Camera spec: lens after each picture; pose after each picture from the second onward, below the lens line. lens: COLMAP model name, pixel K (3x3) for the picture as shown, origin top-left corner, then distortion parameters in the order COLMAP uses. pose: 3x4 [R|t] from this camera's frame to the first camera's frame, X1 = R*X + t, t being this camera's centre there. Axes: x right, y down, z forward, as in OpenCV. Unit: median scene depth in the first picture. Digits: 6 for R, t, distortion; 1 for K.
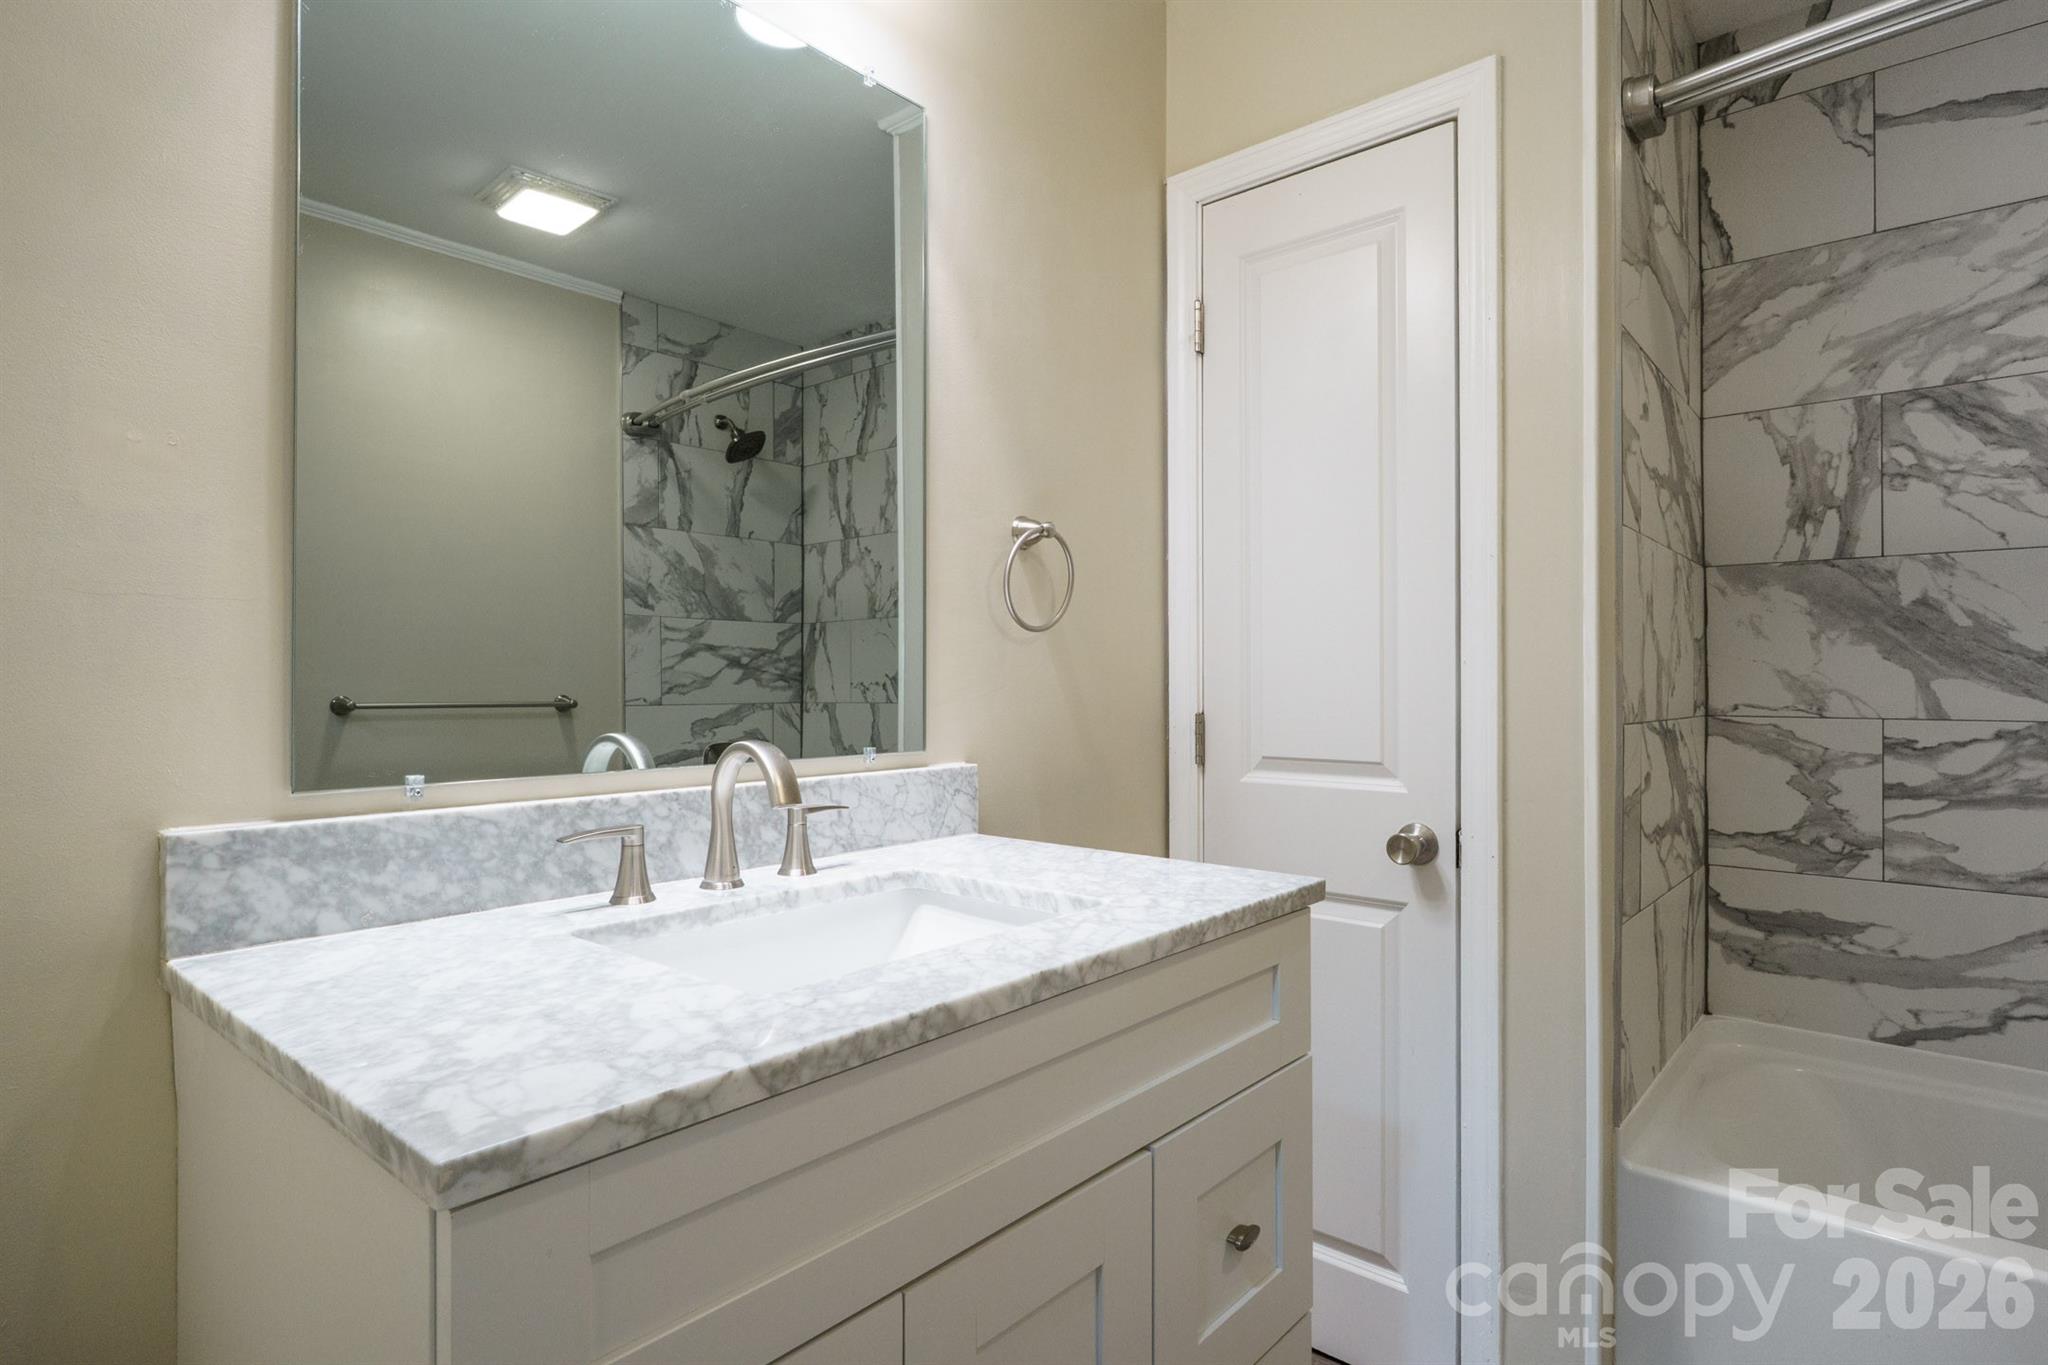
lens RADIAL K [[1081.8, 0, 1027.5], [0, 1081.8, 674.3], [0, 0, 1]] dist [-0.006301, -0.000862]
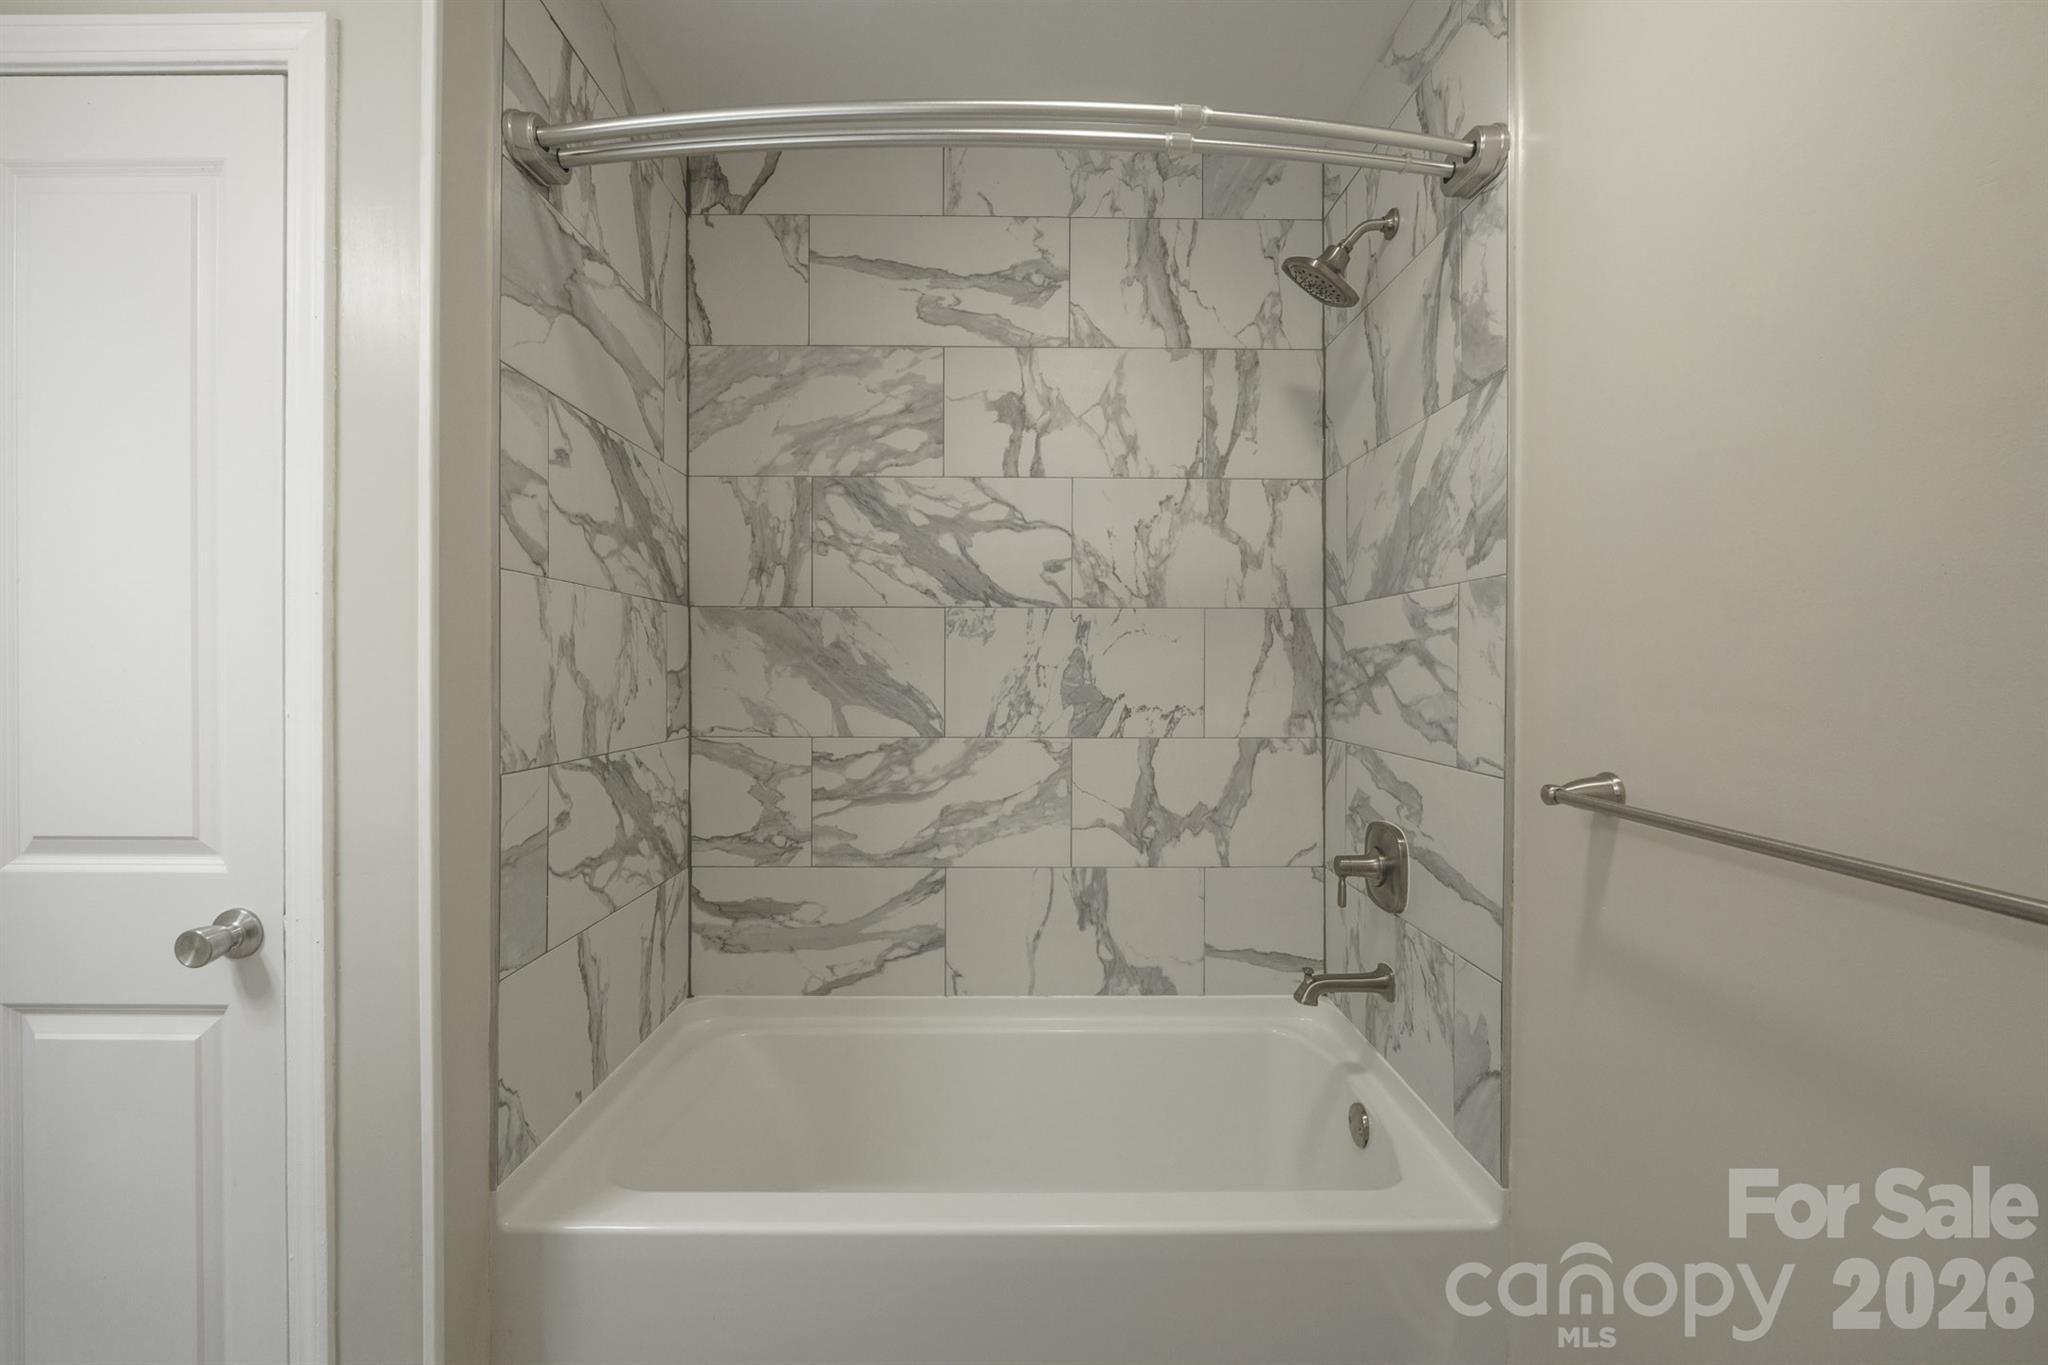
lens RADIAL K [[893.6, 0, 1028.7], [0, 893.6, 676.4], [0, 0, 1]] dist [-0.013768, 0.000015]
pose [[0.732041, -0.001901, 0.681258, 0.272857], [-0.005743, 0.999943, 0.008961, -0.039627], [-0.681236, -0.010472, 0.731989, 0.071618]]
